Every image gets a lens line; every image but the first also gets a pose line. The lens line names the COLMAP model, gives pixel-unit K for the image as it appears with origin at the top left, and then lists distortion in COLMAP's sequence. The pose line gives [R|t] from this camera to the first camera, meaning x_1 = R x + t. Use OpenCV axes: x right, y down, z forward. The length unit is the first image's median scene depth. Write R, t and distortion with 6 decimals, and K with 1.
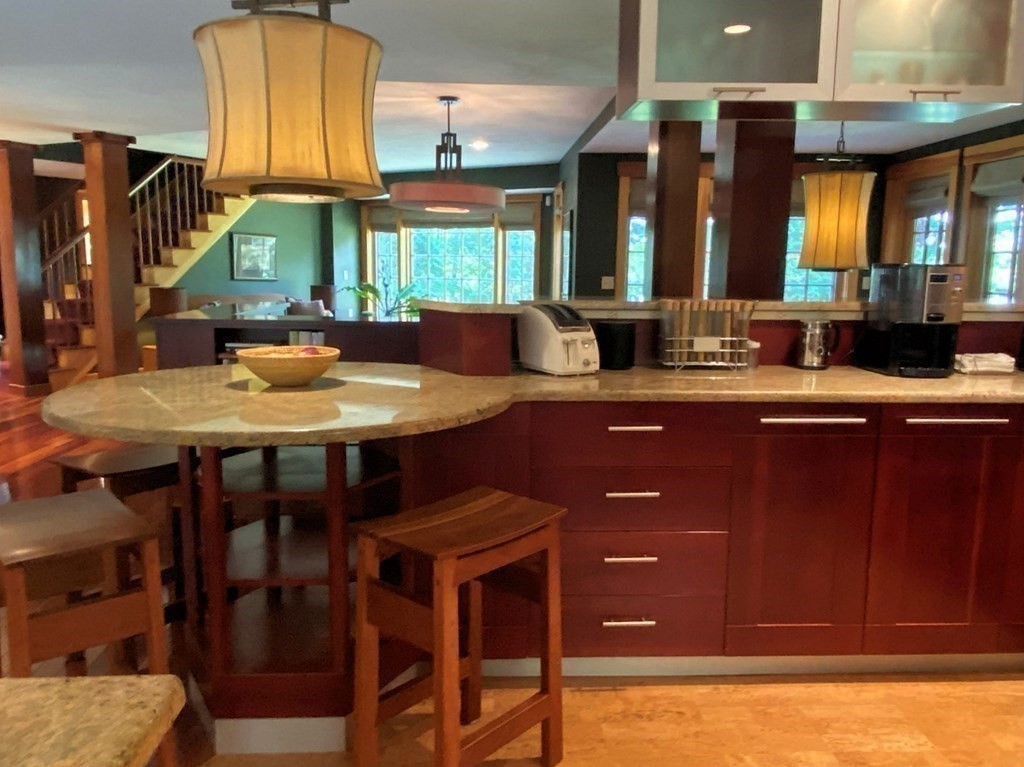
lens RADIAL K [[781.5, 0, 514.0], [0, 781.5, 384.6], [0, 0, 1]] dist [0.039268, 0.002508]
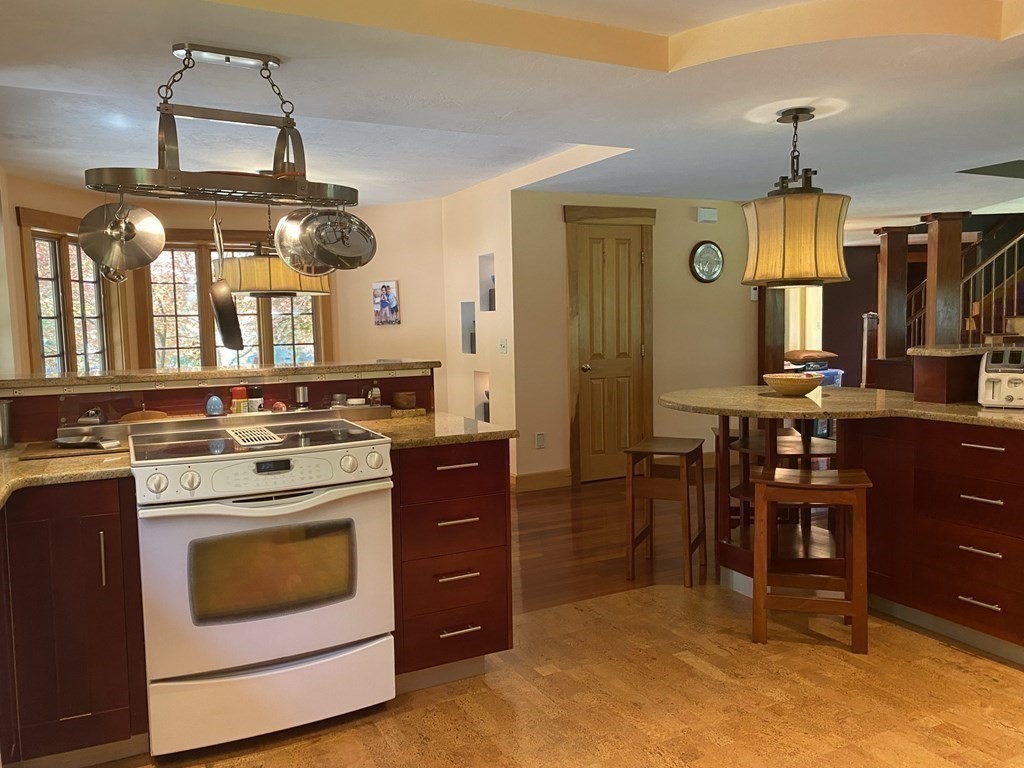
lens RADIAL K [[804.2, 0, 512.7], [0, 804.2, 384.8], [0, 0, 1]] dist [0.089158, 0.000732]
pose [[0.396224, 0.052424, -0.916656, 1.023515], [-0.110188, 0.993868, 0.009211, 0.026689], [0.911518, 0.097355, 0.399571, -0.239890]]
